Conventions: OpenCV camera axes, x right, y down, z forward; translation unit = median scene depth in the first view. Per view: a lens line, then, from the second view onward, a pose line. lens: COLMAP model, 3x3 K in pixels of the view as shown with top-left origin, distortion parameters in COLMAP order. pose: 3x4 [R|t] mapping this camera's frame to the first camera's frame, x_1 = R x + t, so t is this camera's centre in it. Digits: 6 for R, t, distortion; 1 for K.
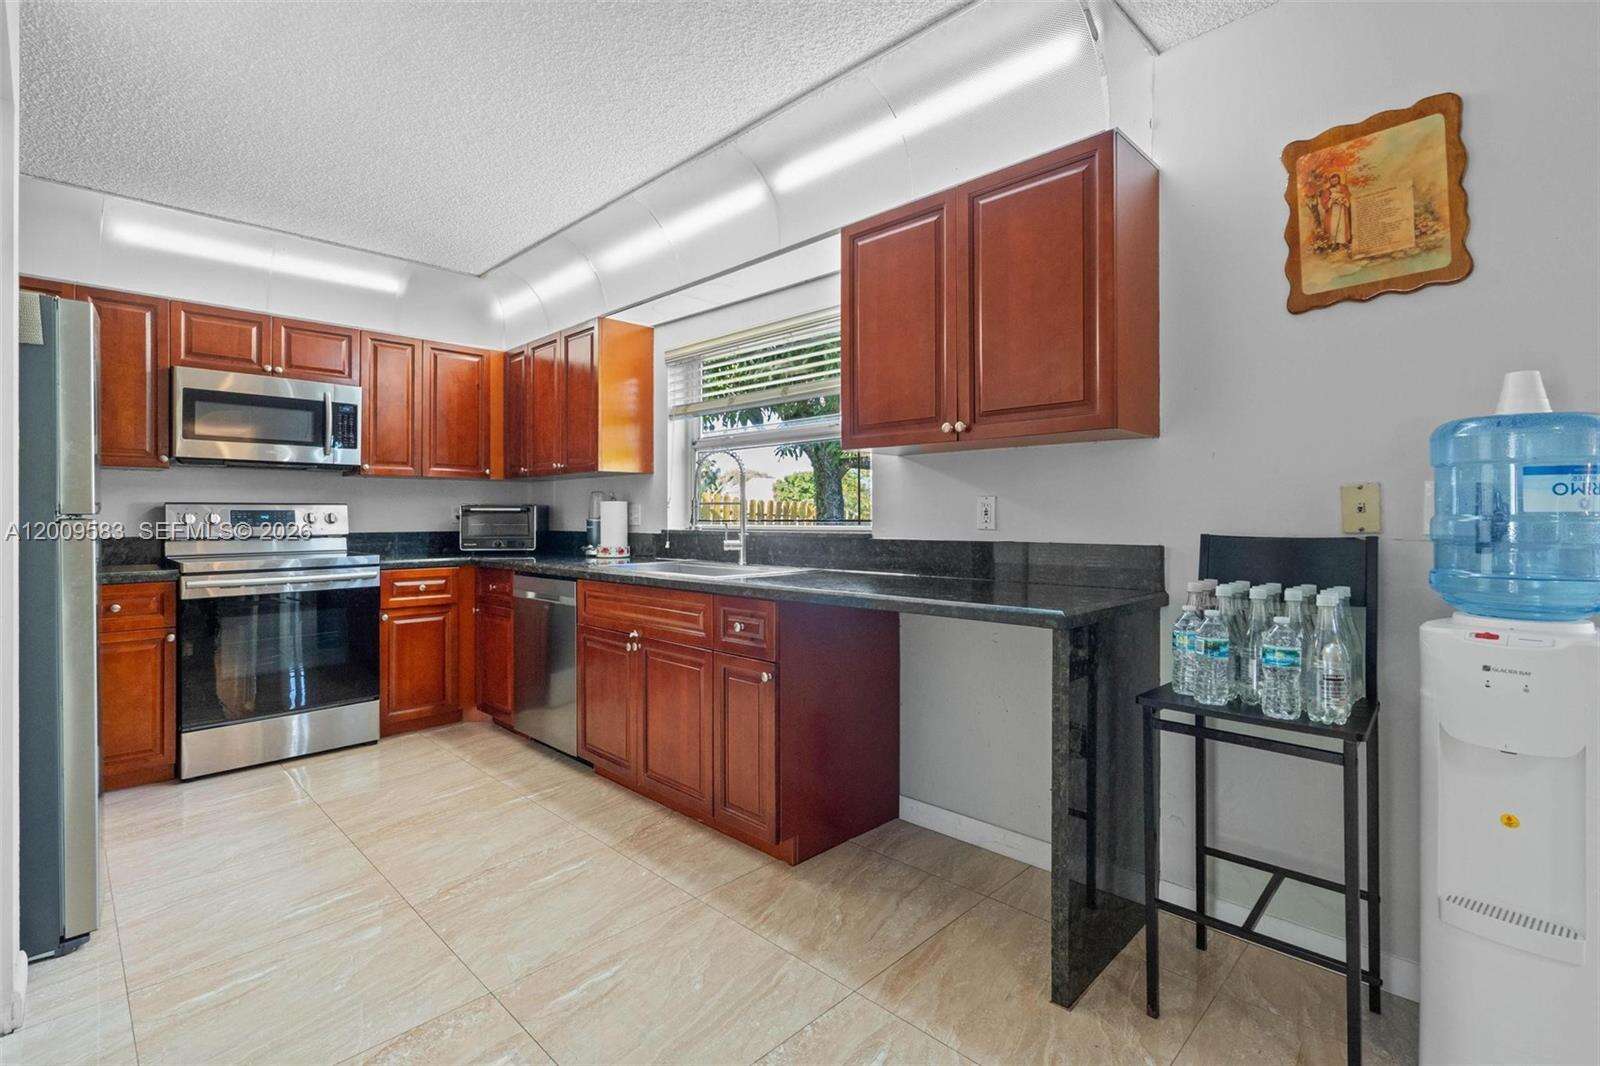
lens RADIAL K [[738.2, 0, 786.3], [0, 738.2, 510.0], [0, 0, 1]] dist [-0.001852, -0.000119]
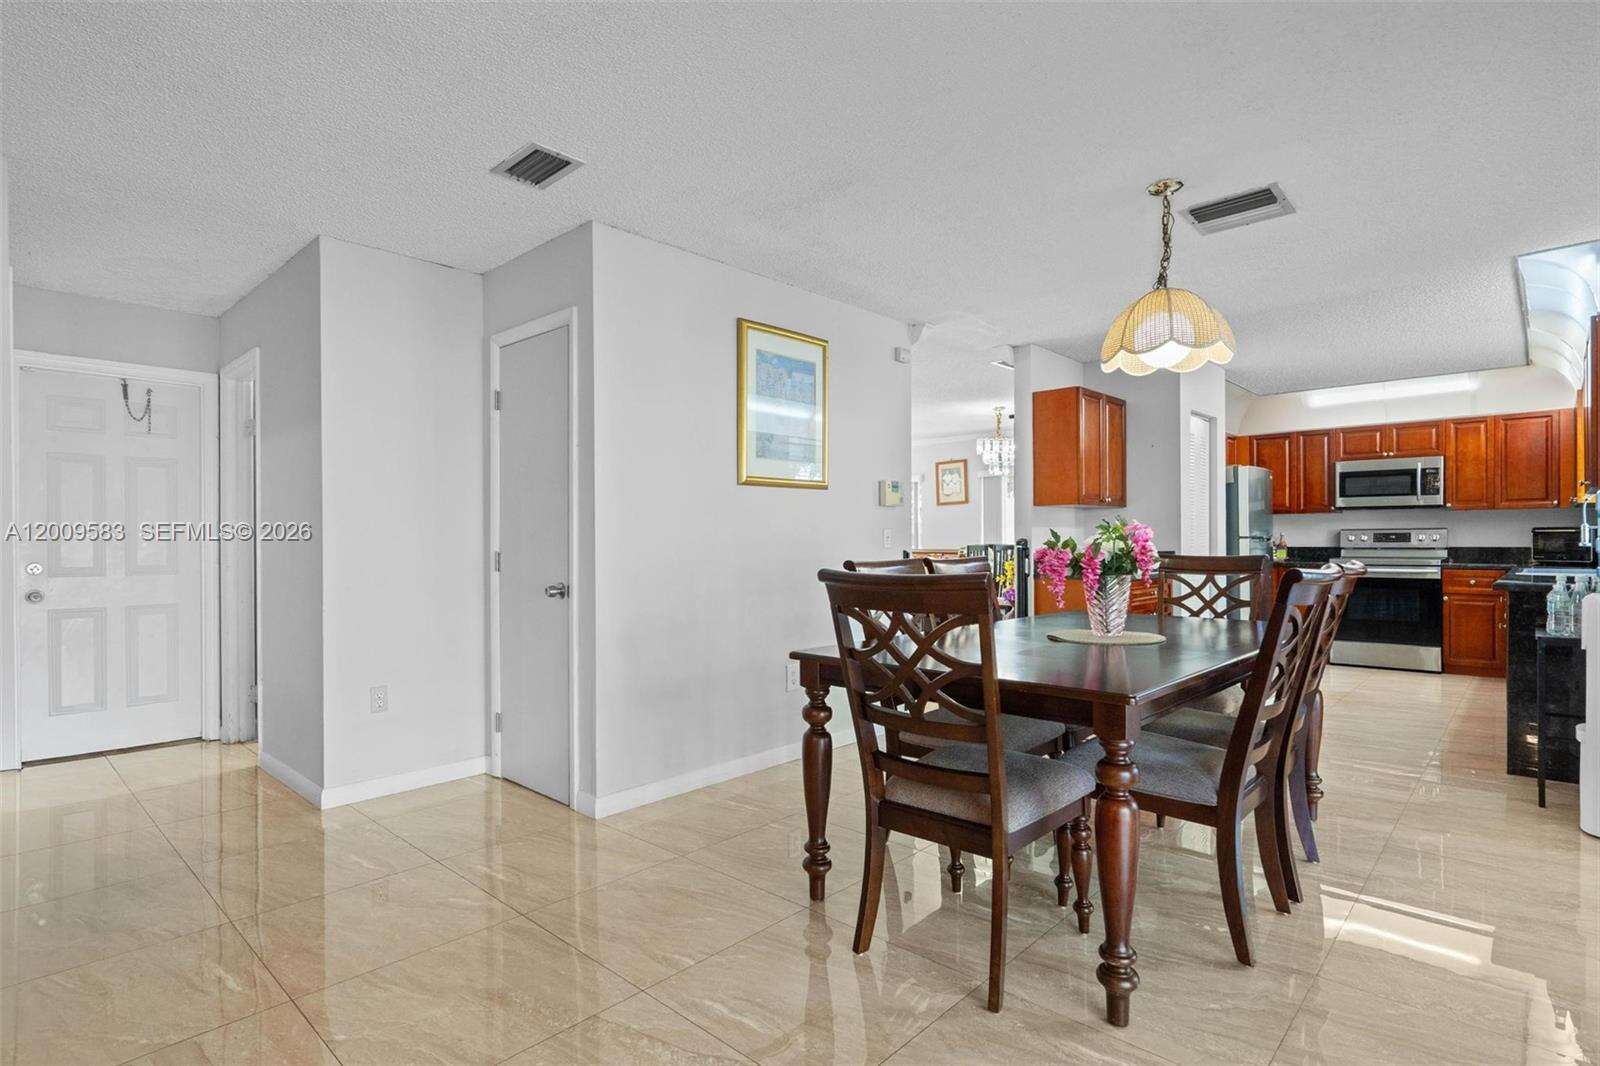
lens RADIAL K [[796.9, 0, 799.6], [0, 796.9, 544.5], [0, 0, 1]] dist [-0.000484, -0.000312]
pose [[0.030242, 0.007224, -0.999517, 1.309011], [0.014575, 0.999864, 0.007667, -0.008723], [0.999436, -0.014800, 0.030132, -0.534017]]
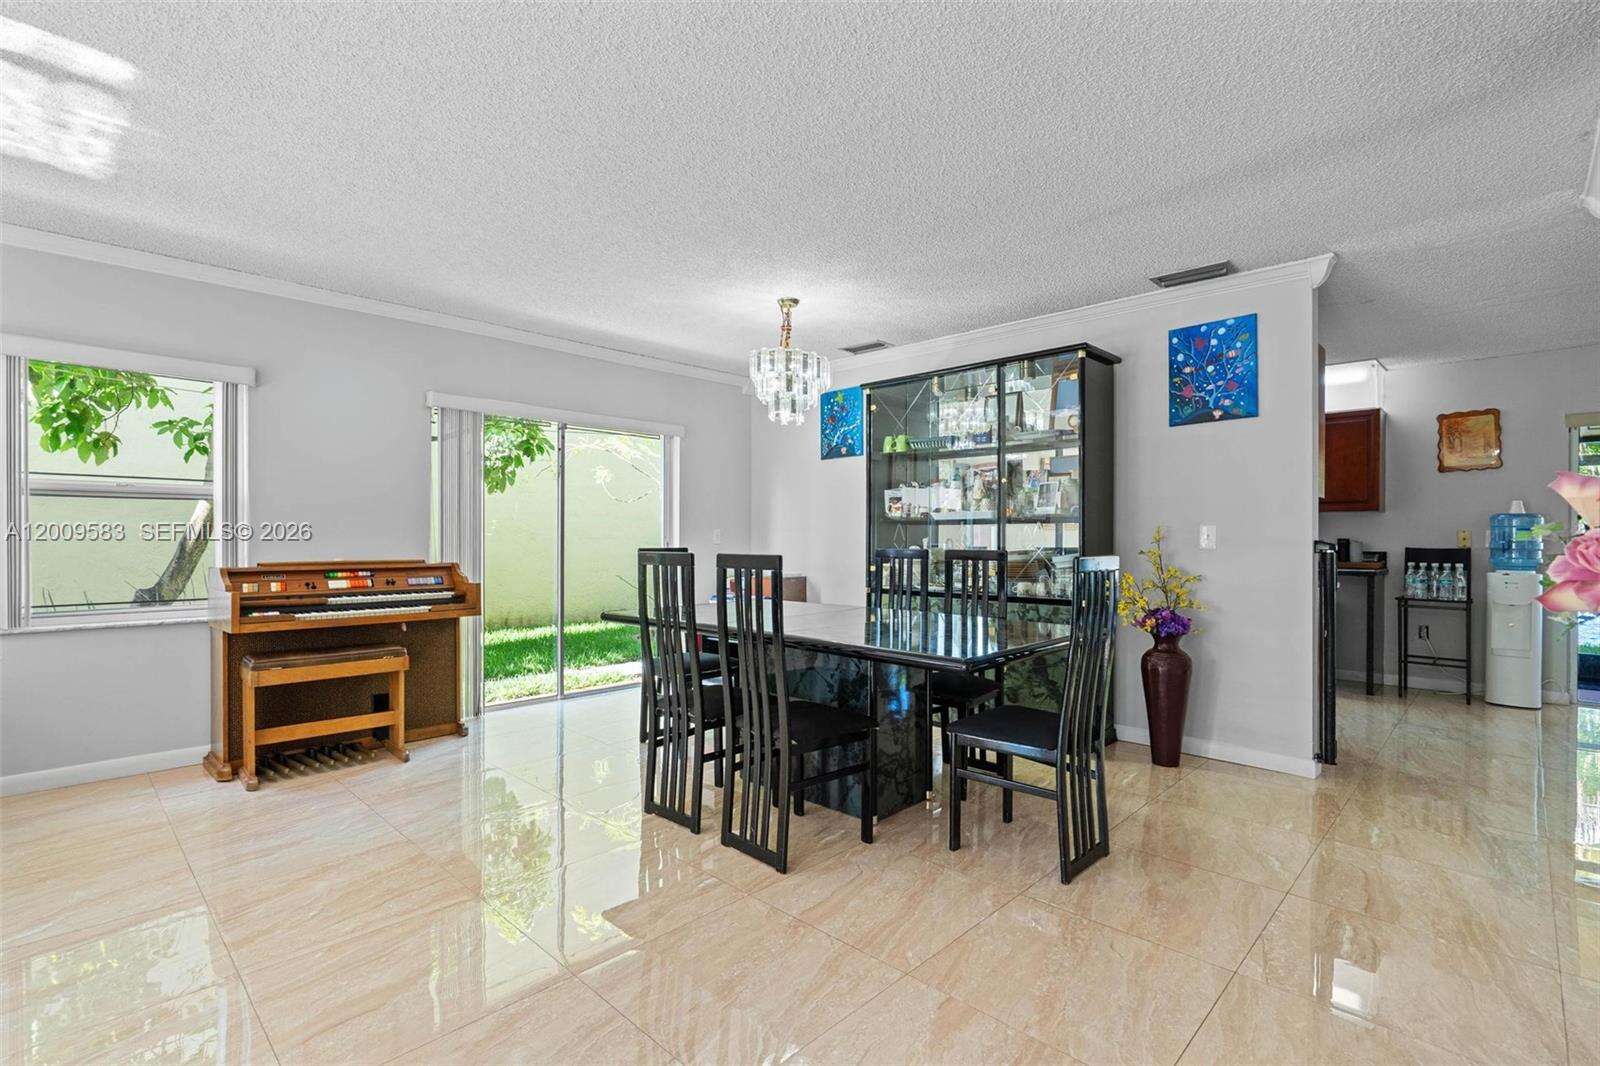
lens RADIAL K [[752.9, 0, 788.1], [0, 752.9, 538.0], [0, 0, 1]] dist [0.001361, -0.000266]
pose [[0.999942, 0.004708, 0.009645, -1.116529], [-0.004758, 0.999976, 0.005099, -0.004527], [-0.009621, -0.005145, 0.999940, -1.139339]]
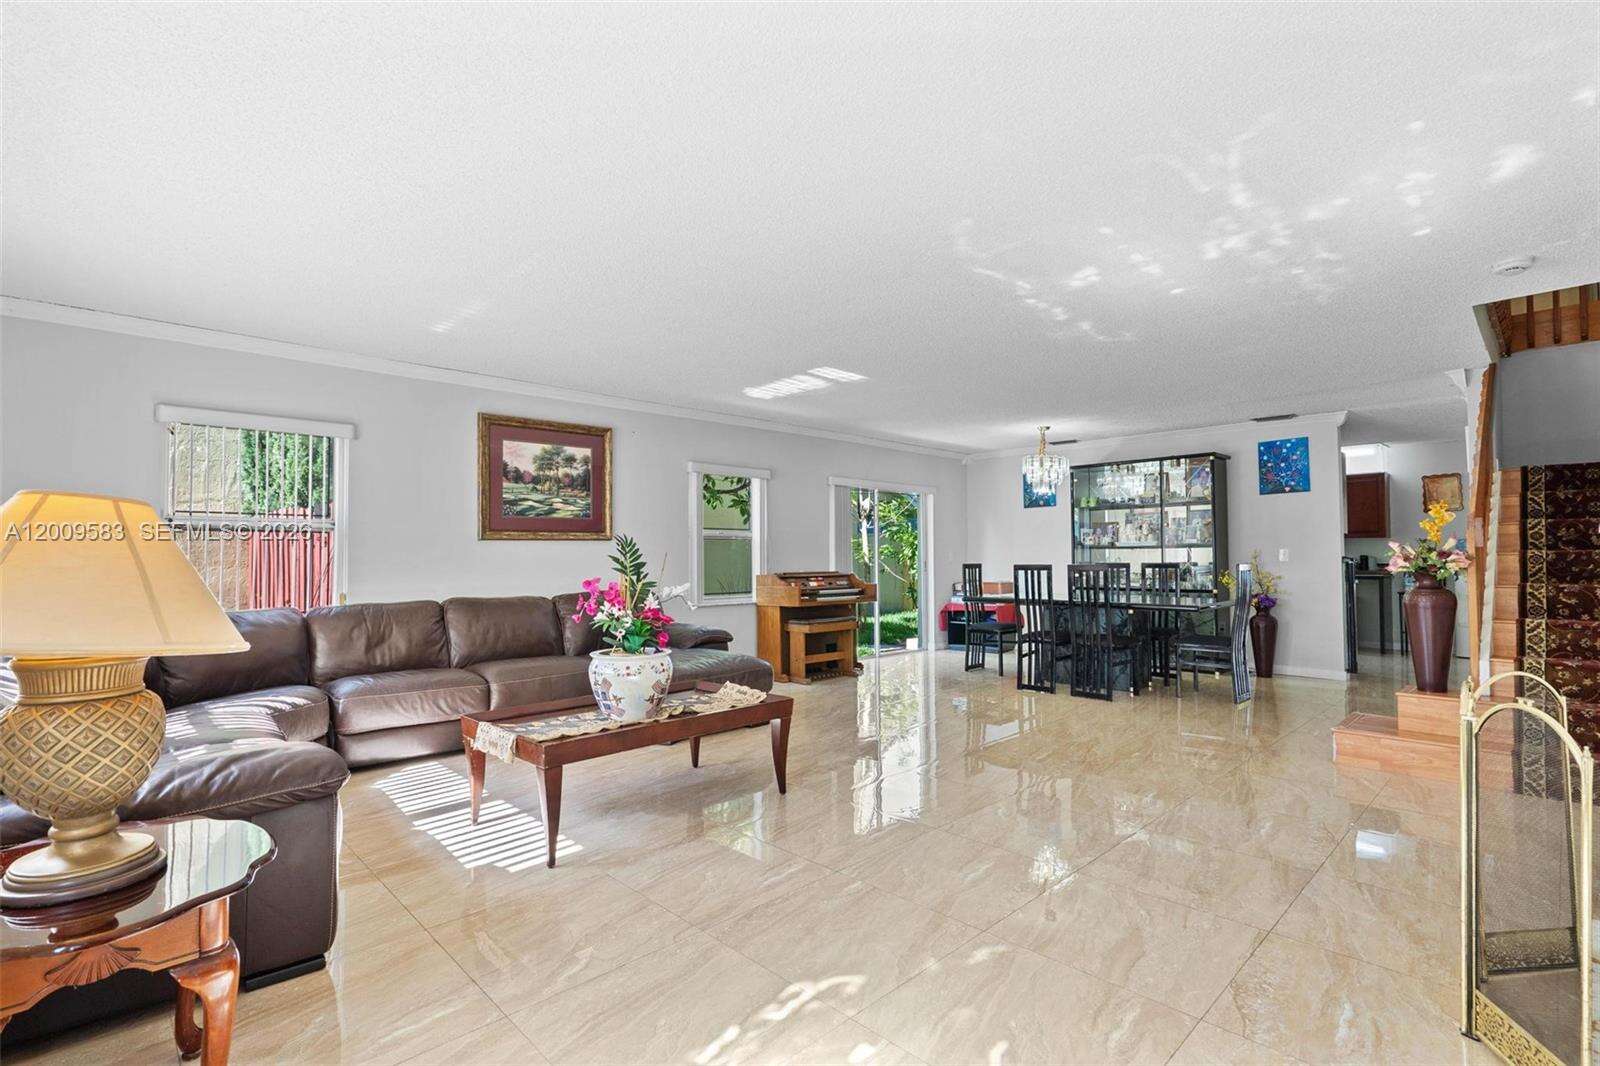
lens RADIAL K [[734.2, 0, 797.3], [0, 734.2, 539.9], [0, 0, 1]] dist [0.001979, 0.000801]
pose [[0.999744, -0.004545, -0.022183, -1.825153], [0.004081, 0.999773, -0.020913, -0.008450], [0.022273, 0.020817, 0.999535, -2.149938]]
